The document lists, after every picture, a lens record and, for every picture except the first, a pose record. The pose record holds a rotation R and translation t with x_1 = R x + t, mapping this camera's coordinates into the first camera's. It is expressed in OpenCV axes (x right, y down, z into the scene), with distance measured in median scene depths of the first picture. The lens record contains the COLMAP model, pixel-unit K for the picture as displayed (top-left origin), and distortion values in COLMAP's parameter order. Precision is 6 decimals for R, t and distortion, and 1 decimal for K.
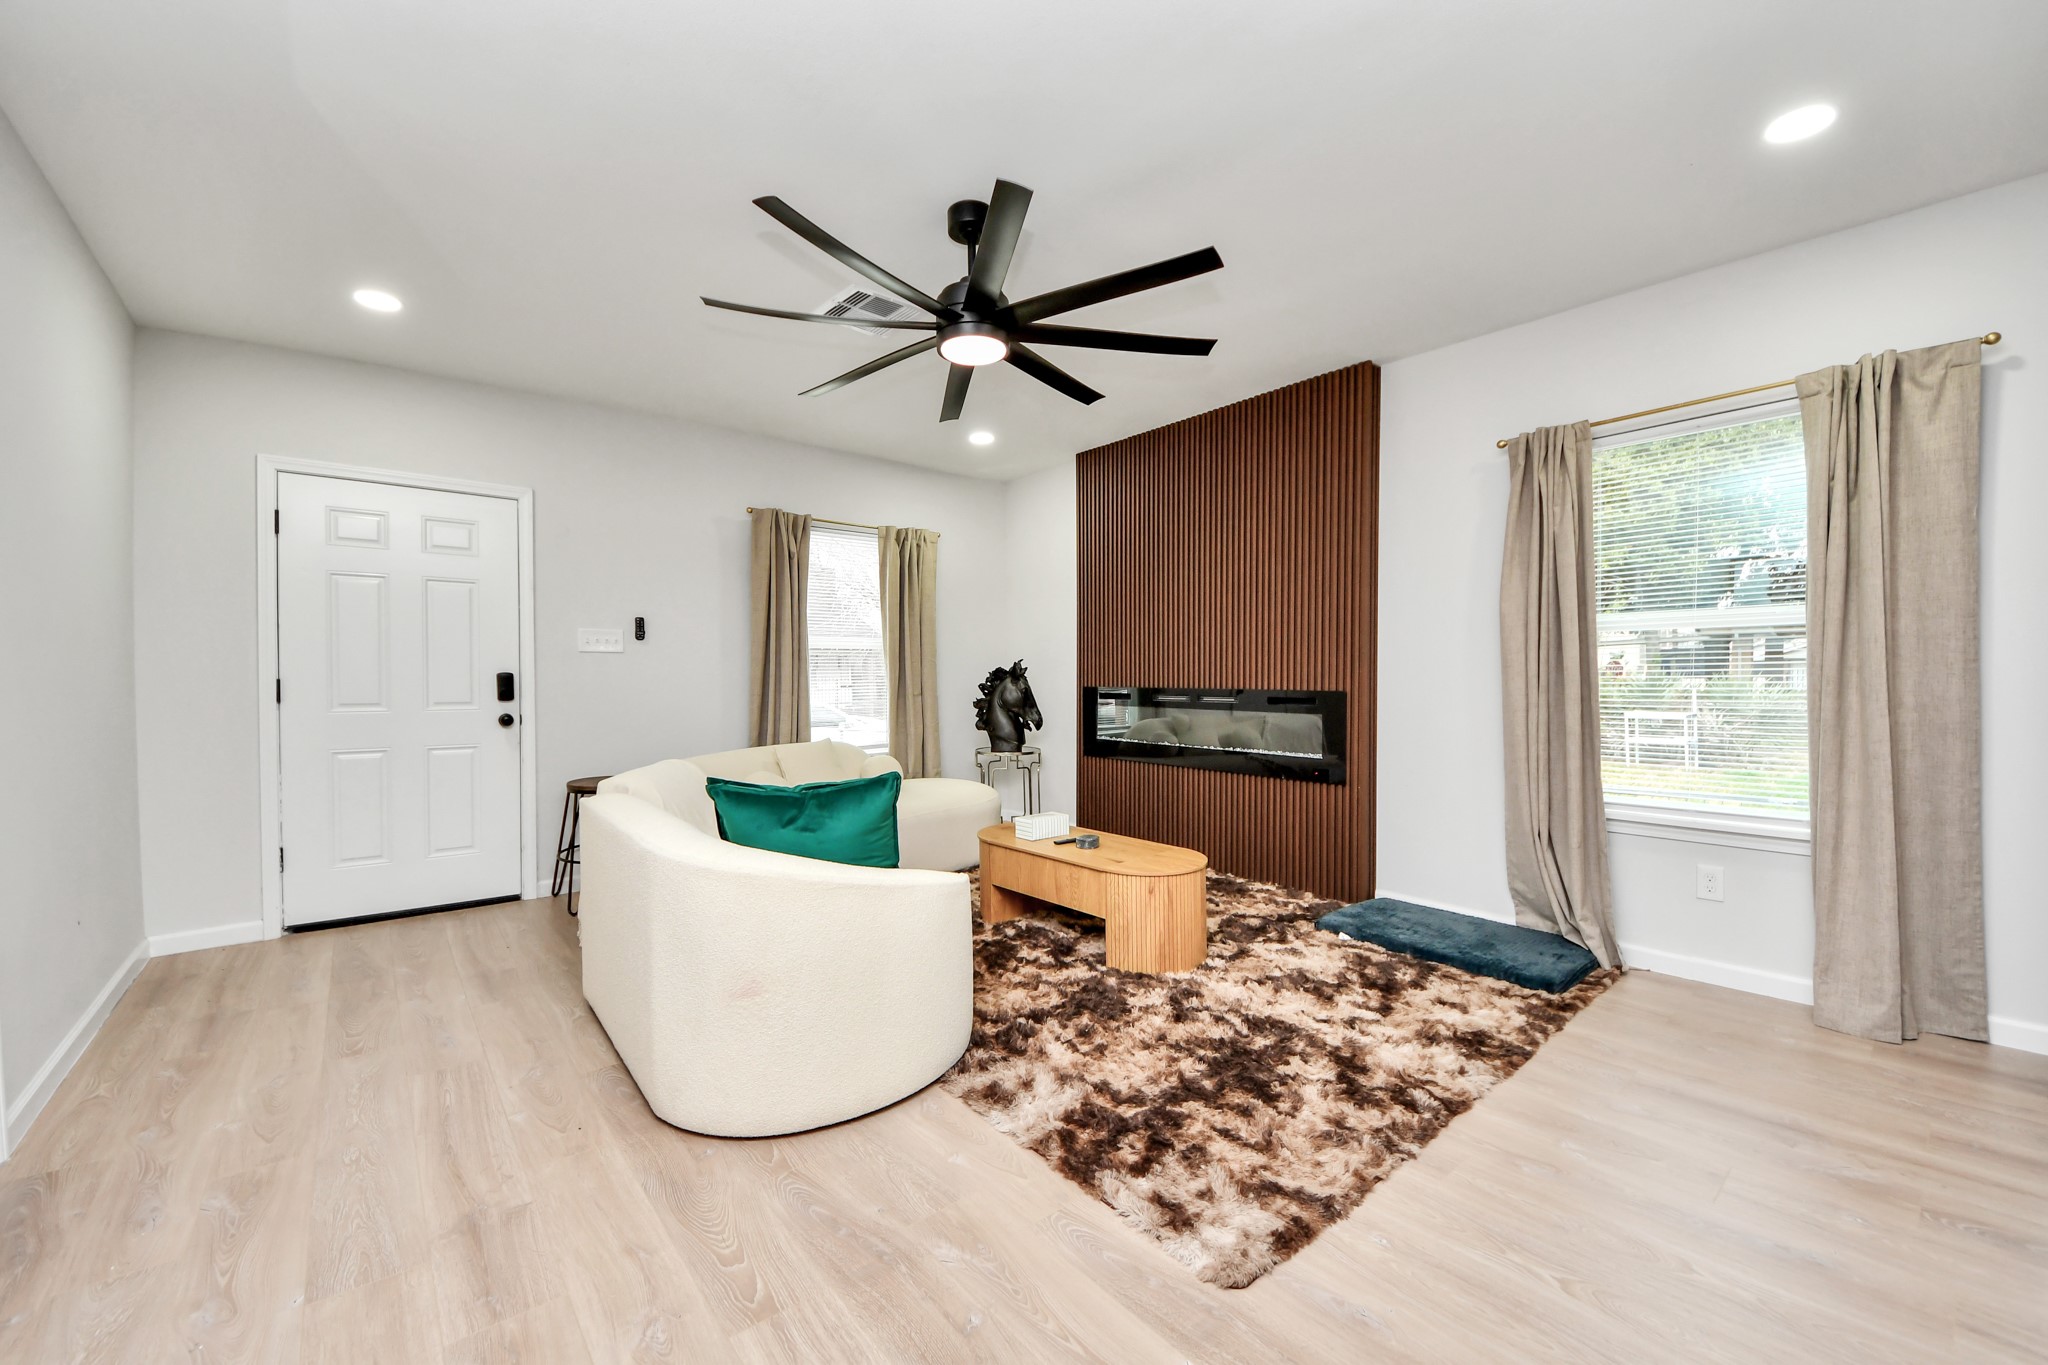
lens RADIAL K [[796.2, 0, 1017.2], [0, 796.2, 691.3], [0, 0, 1]] dist [0.014519, -0.000064]
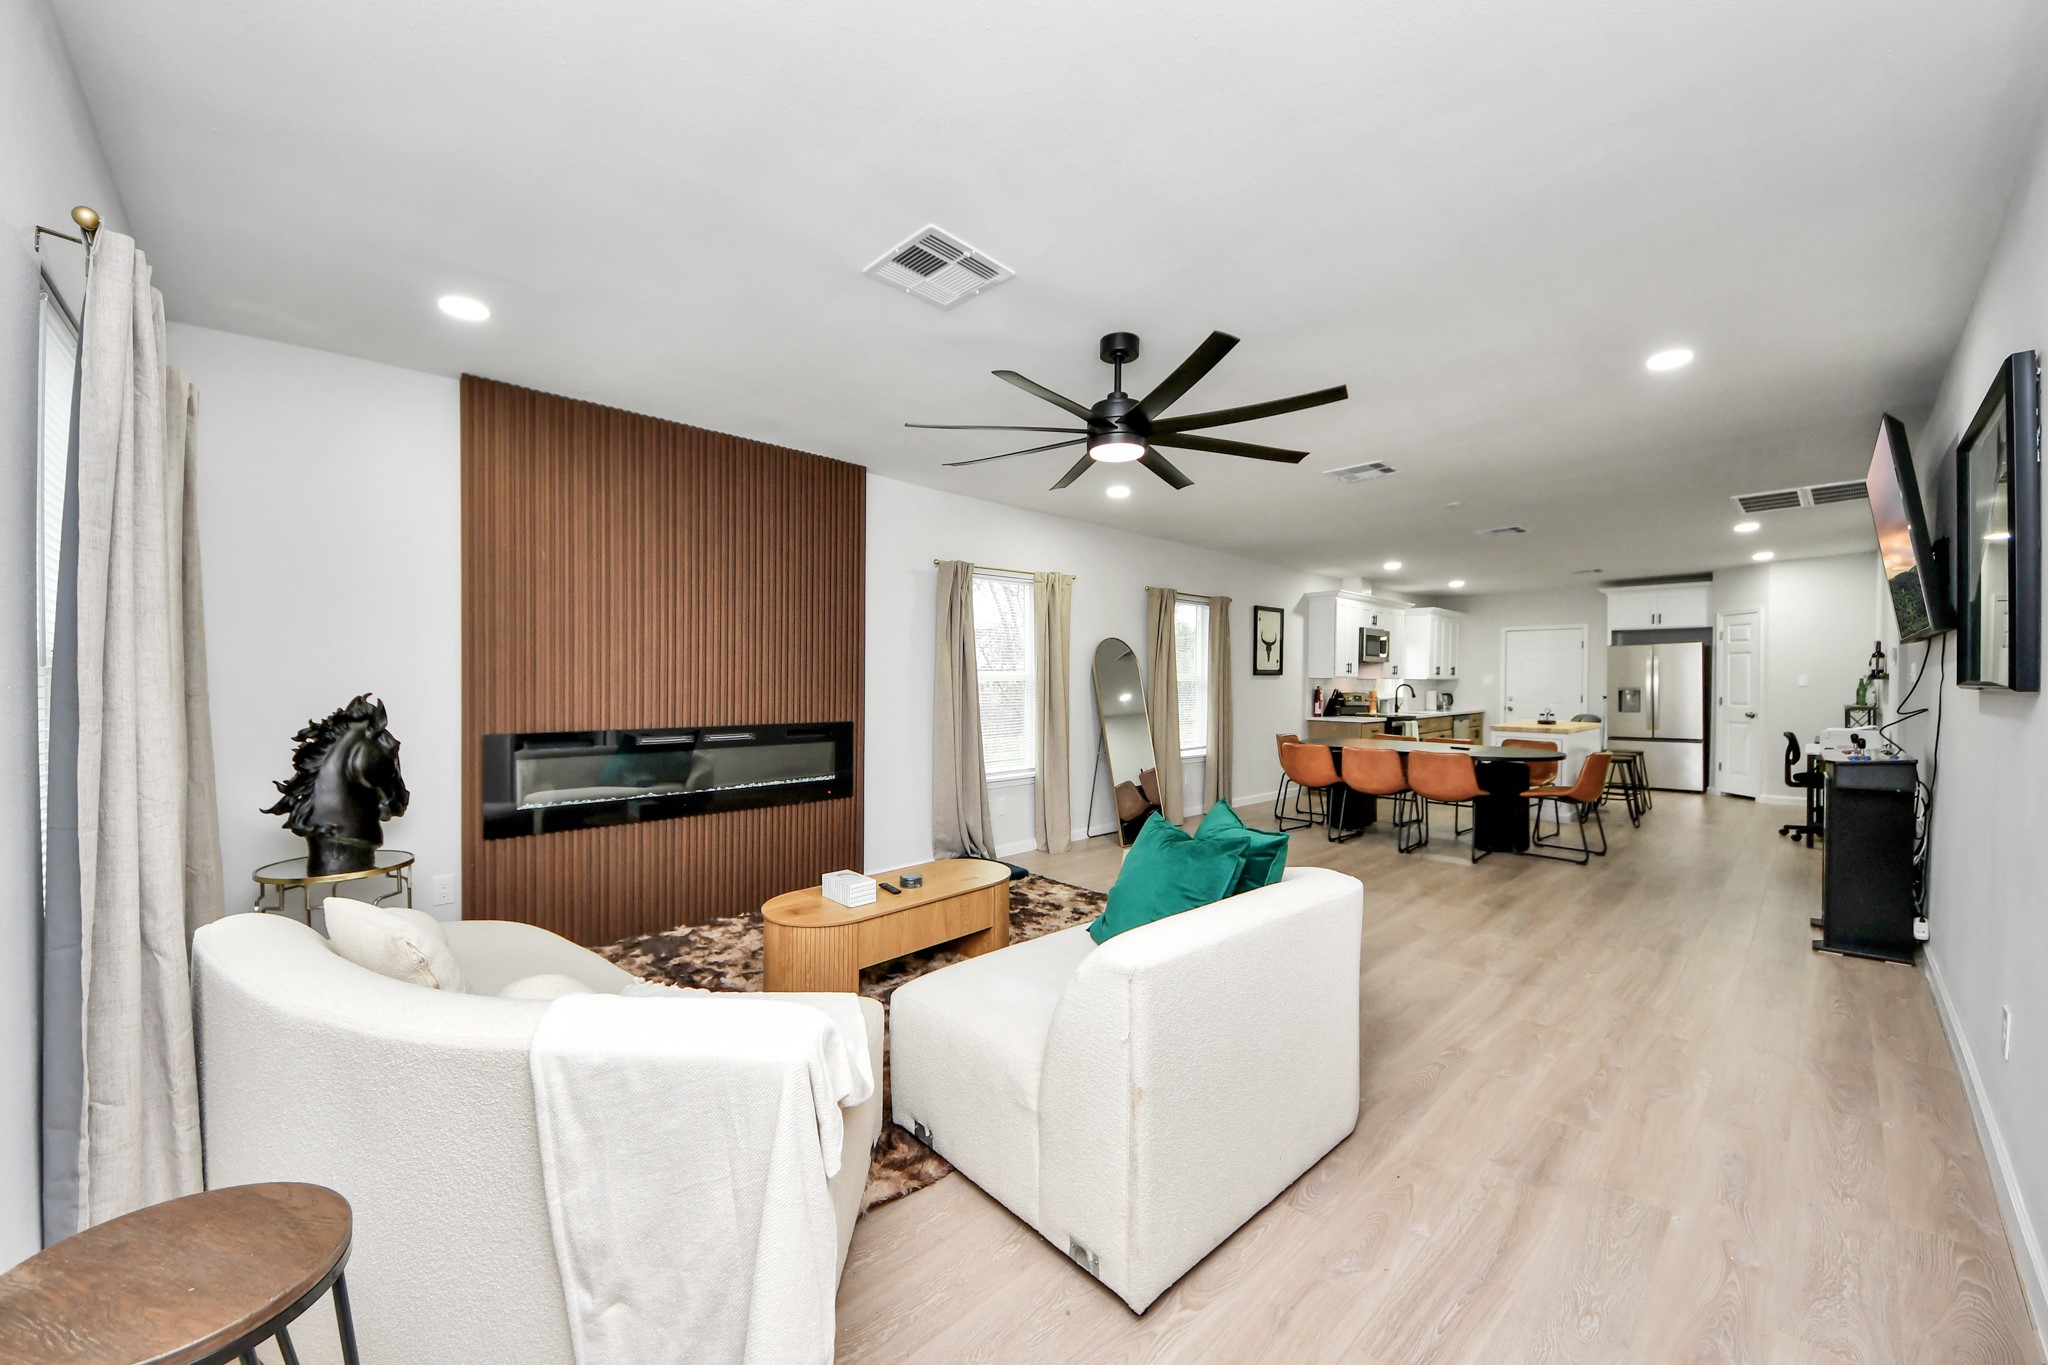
lens RADIAL K [[771.6, 0, 1014.5], [0, 771.6, 683.6], [0, 0, 1]] dist [0.033422, -0.000100]
pose [[-0.071797, 0.002370, 0.997416, -0.641398], [0.018195, 0.999834, -0.001066, -0.042124], [-0.997253, 0.018072, -0.071828, 0.653990]]
